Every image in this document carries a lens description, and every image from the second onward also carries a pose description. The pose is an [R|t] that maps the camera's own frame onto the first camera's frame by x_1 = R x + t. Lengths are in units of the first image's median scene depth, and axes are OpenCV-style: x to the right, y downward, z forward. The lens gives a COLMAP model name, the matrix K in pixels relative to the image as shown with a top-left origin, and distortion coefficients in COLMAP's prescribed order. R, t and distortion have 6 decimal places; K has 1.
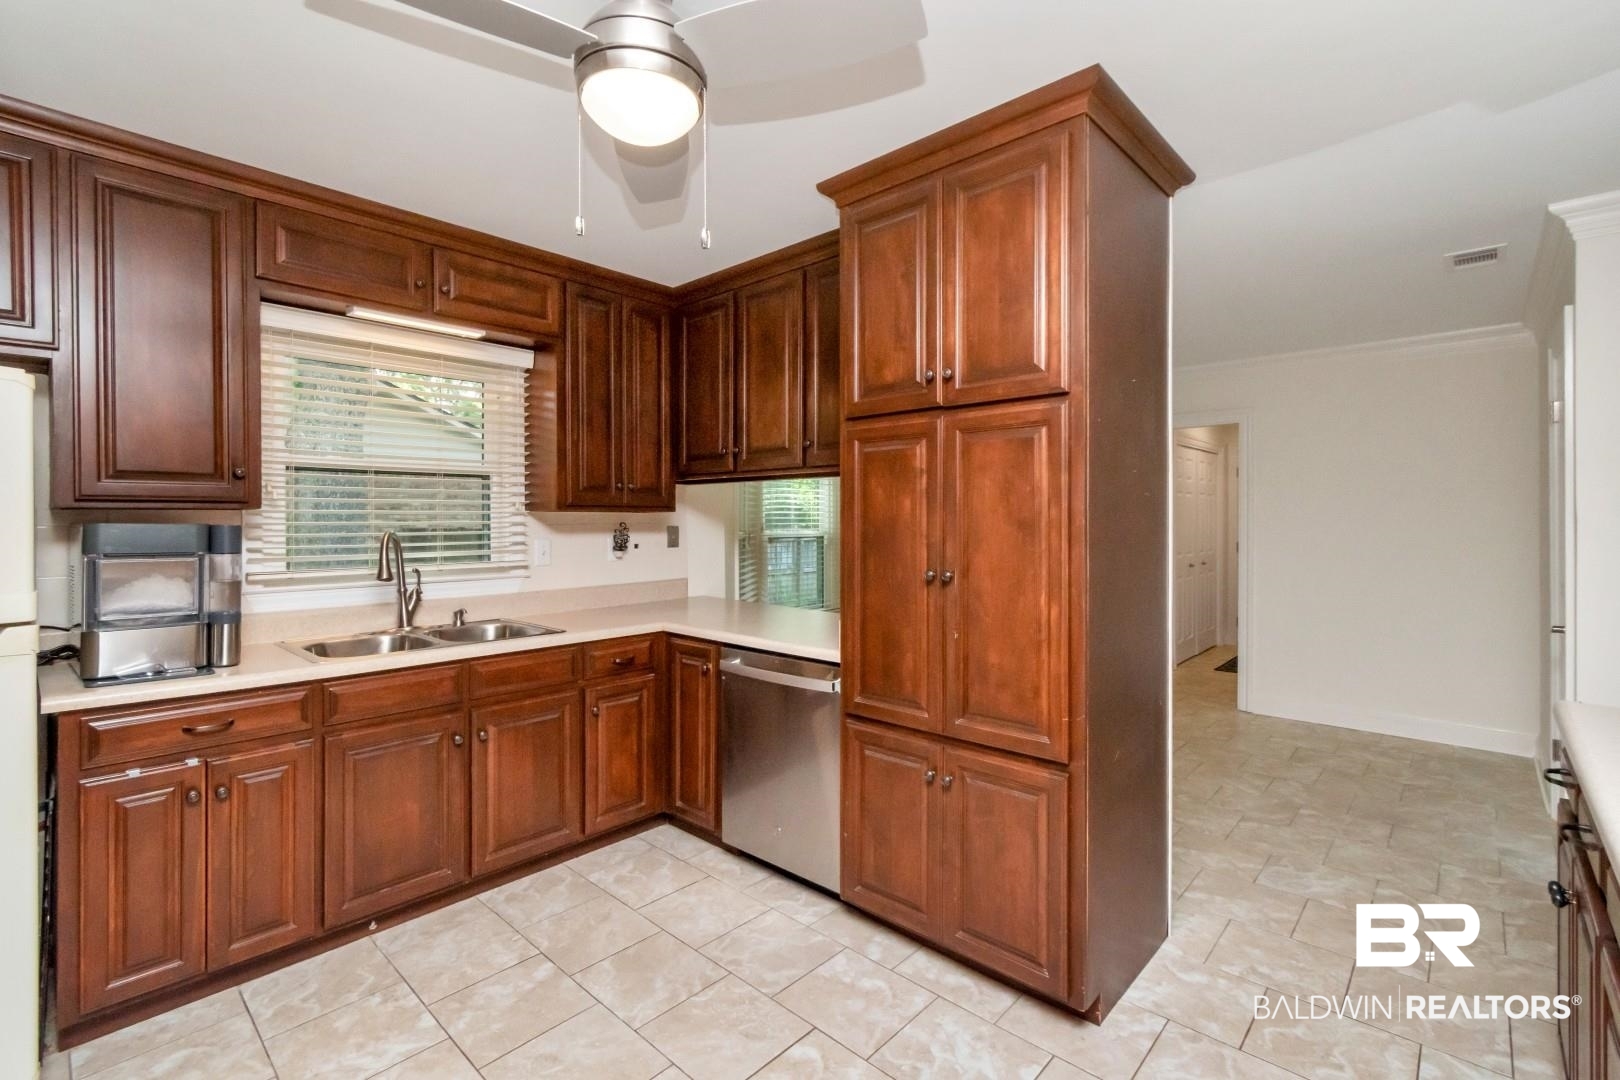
lens RADIAL K [[712.7, 0, 805.0], [0, 712.7, 520.1], [0, 0, 1]] dist [0.001527, 0.000481]
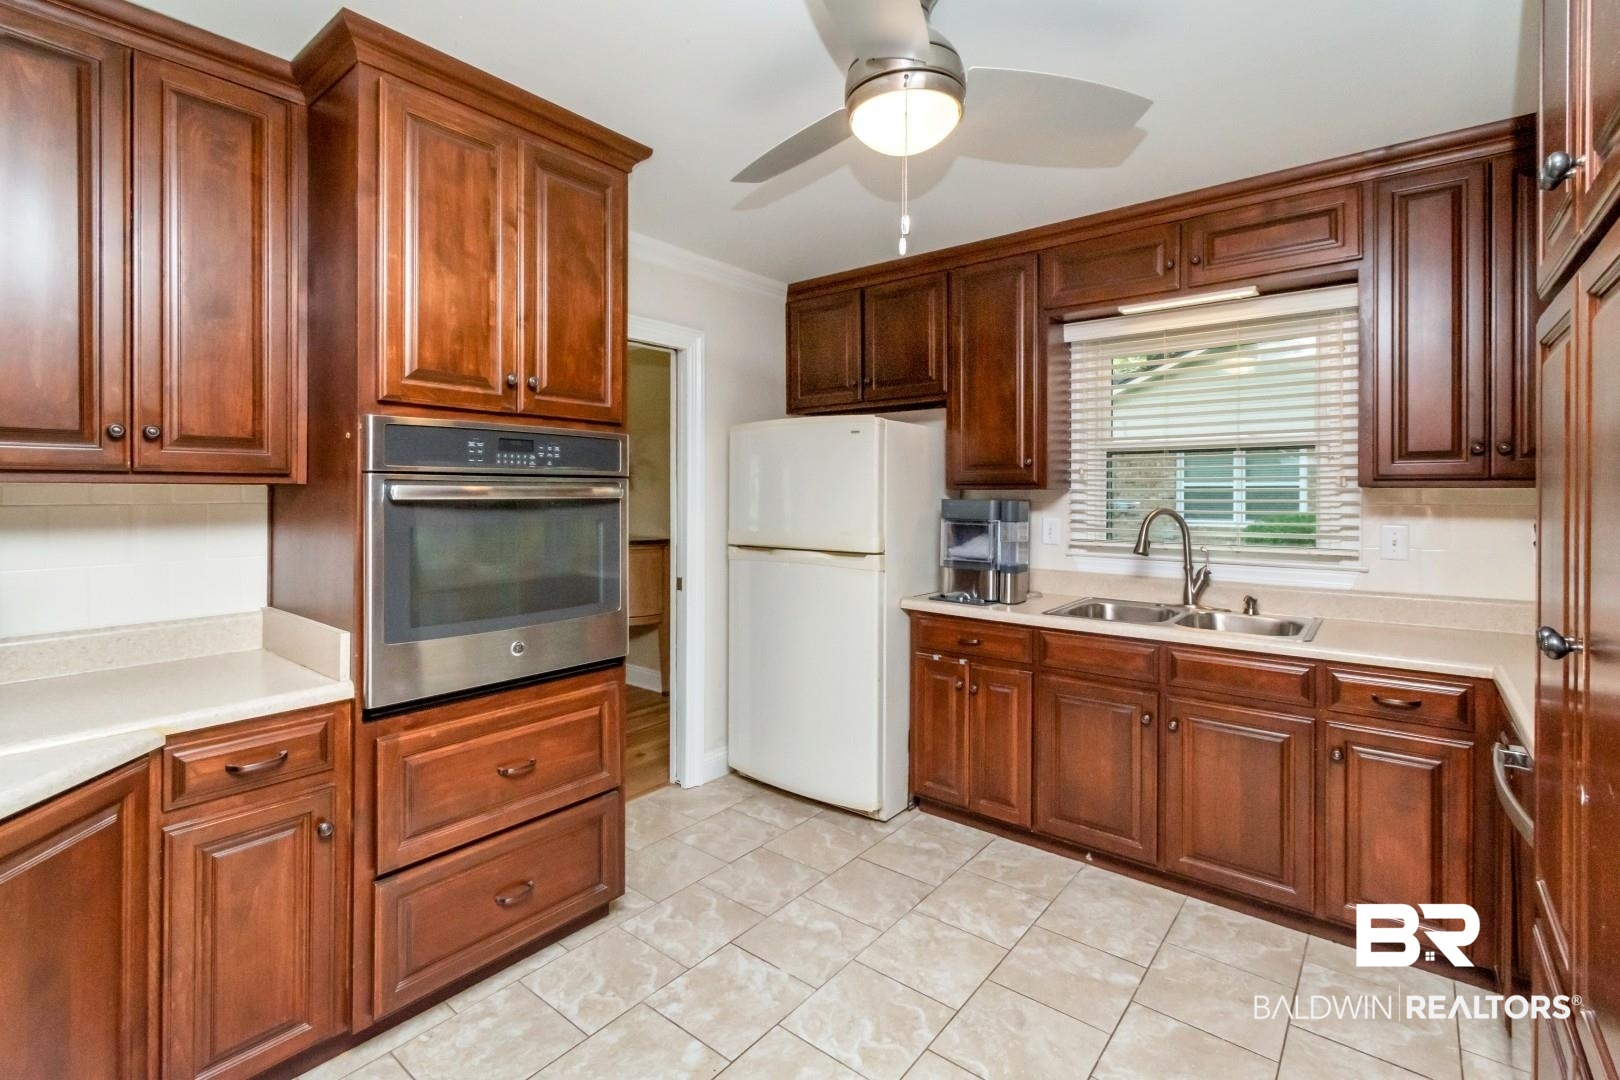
lens RADIAL K [[733.5, 0, 809.9], [0, 733.5, 496.1], [0, 0, 1]] dist [-0.000417, 0.000116]
pose [[0.069322, 0.000602, -0.997594, 0.484608], [-0.002941, 0.999996, 0.000399, -0.001686], [0.997590, 0.002907, 0.069323, 0.443921]]
